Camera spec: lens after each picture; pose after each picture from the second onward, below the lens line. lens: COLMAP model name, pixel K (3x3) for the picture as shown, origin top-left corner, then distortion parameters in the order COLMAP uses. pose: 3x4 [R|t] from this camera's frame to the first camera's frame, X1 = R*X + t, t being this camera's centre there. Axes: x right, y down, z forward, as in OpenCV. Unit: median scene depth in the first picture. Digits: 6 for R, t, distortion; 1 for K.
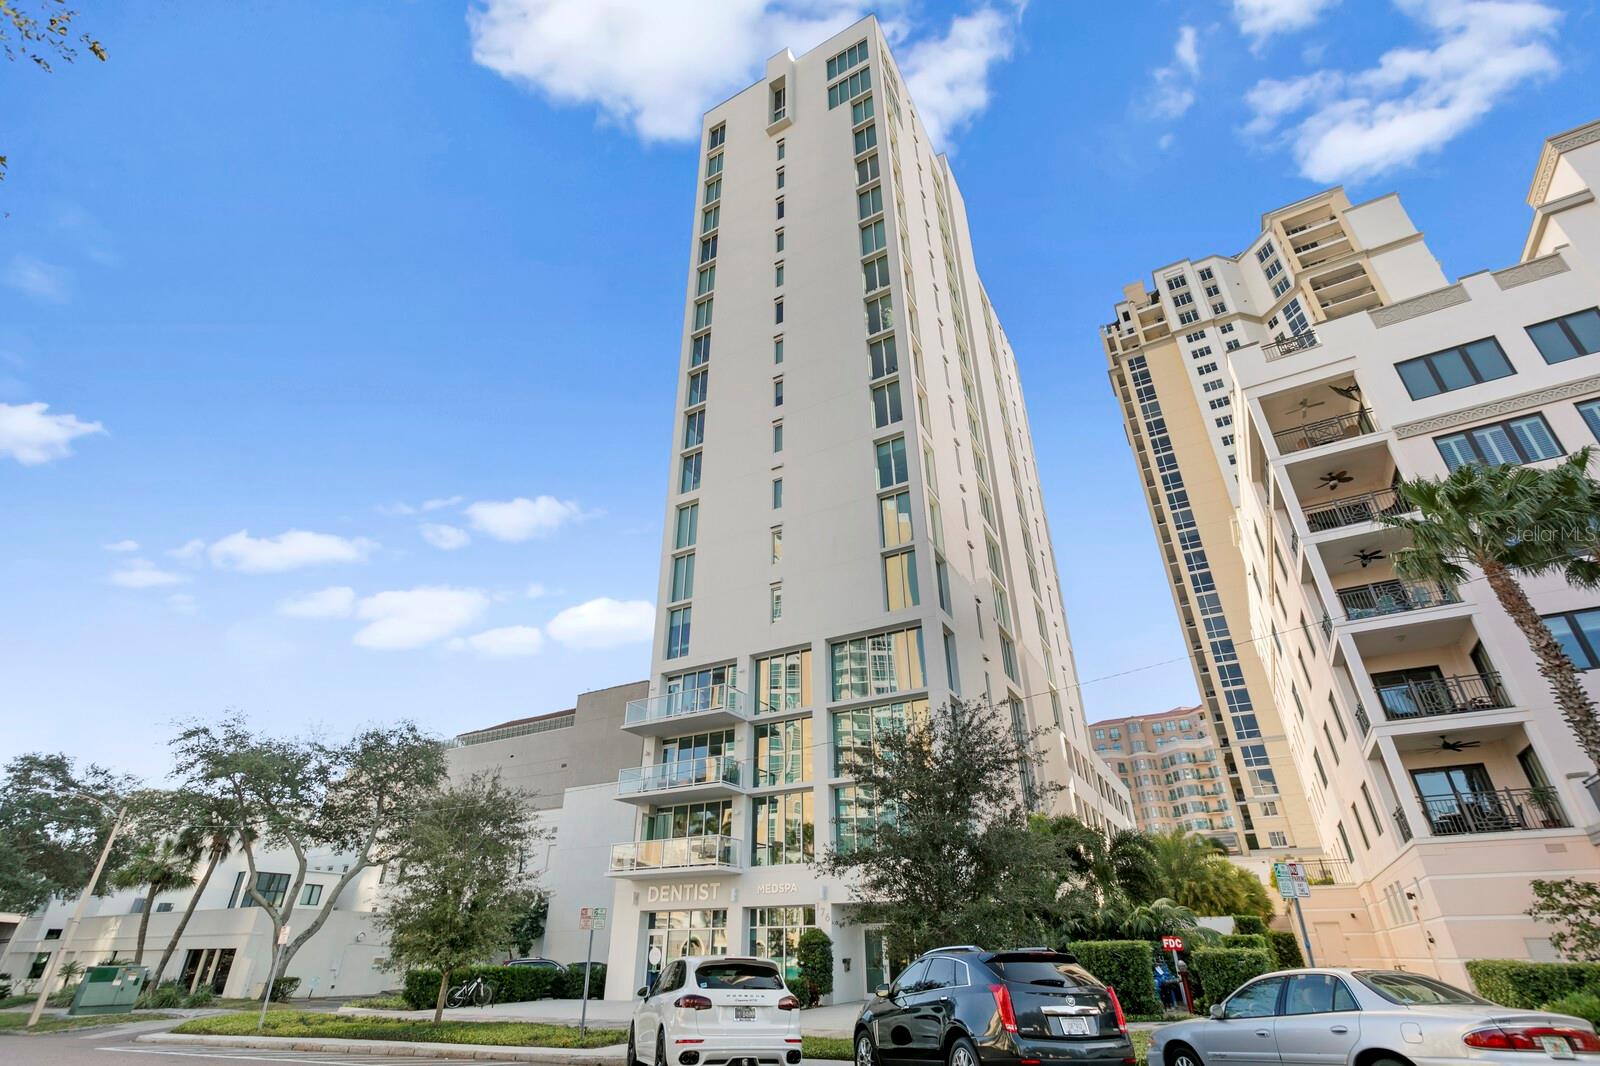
lens RADIAL K [[758.4, 0, 800.0], [0, 758.4, 533.0], [0, 0, 1]] dist [0.001947, -0.000337]
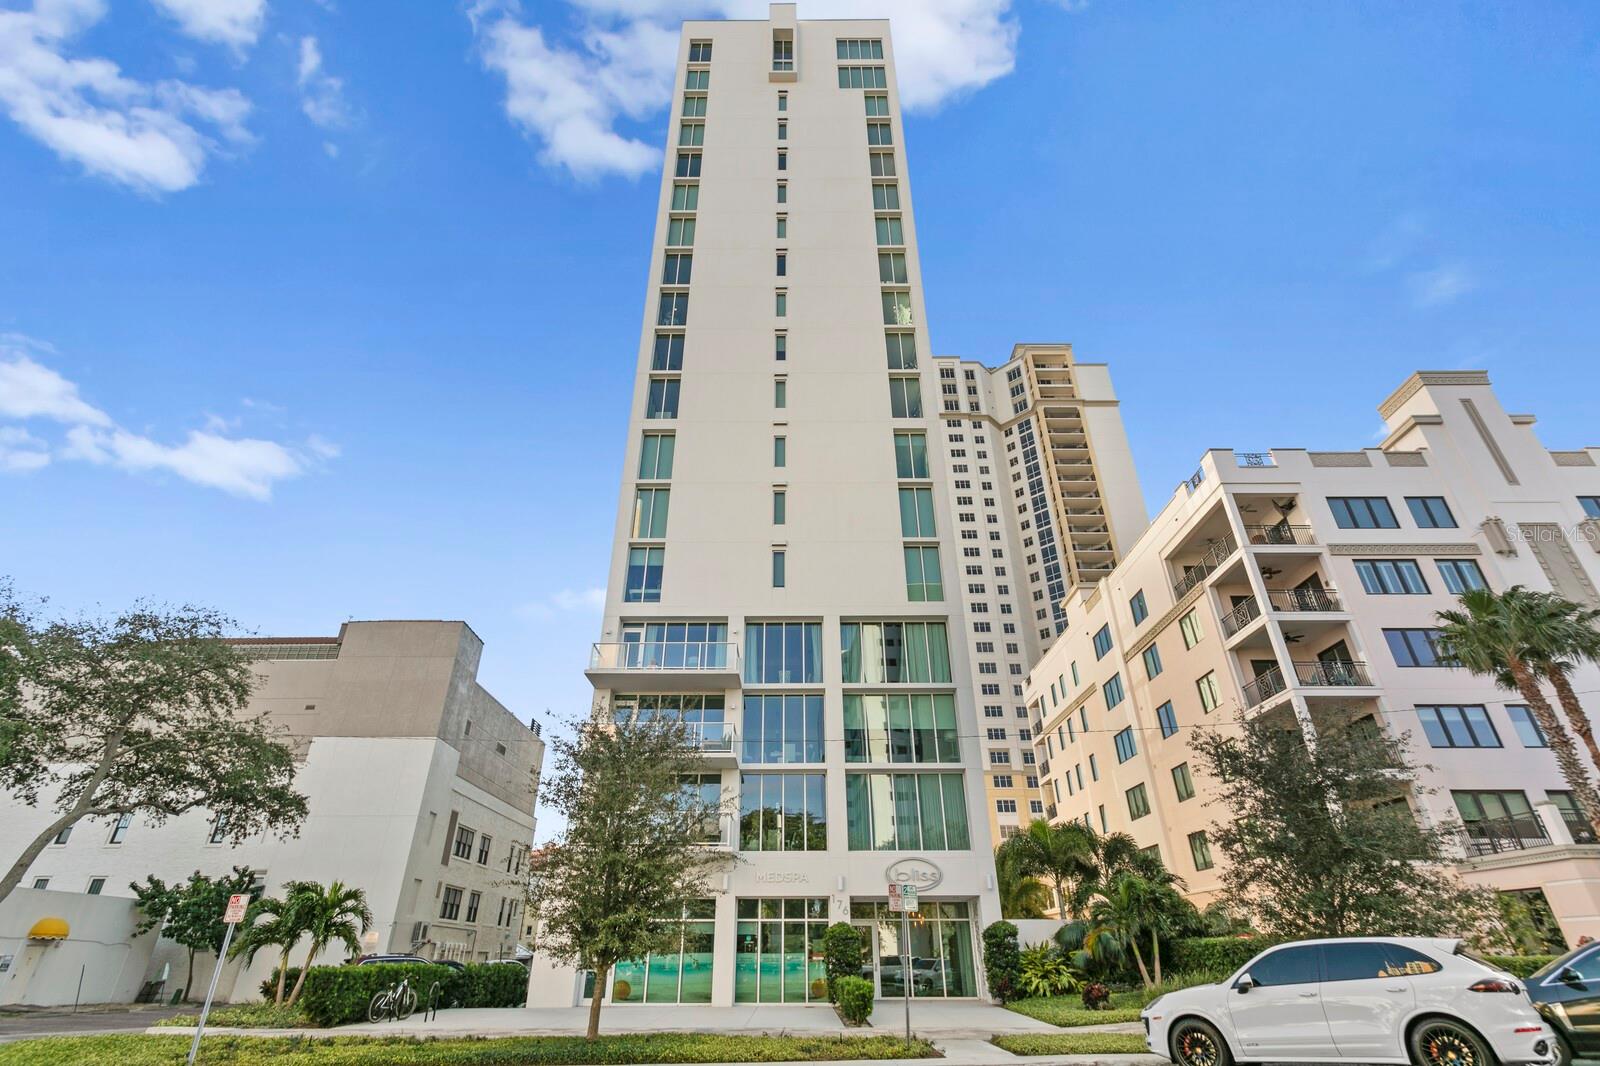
lens RADIAL K [[758.4, 0, 800.0], [0, 758.4, 533.0], [0, 0, 1]] dist [0.001947, -0.000337]
pose [[0.867695, 0.247238, 0.431253, -0.338735], [-0.242599, 0.967828, -0.066740, 0.088396], [-0.433880, -0.046711, 0.899759, 0.138716]]
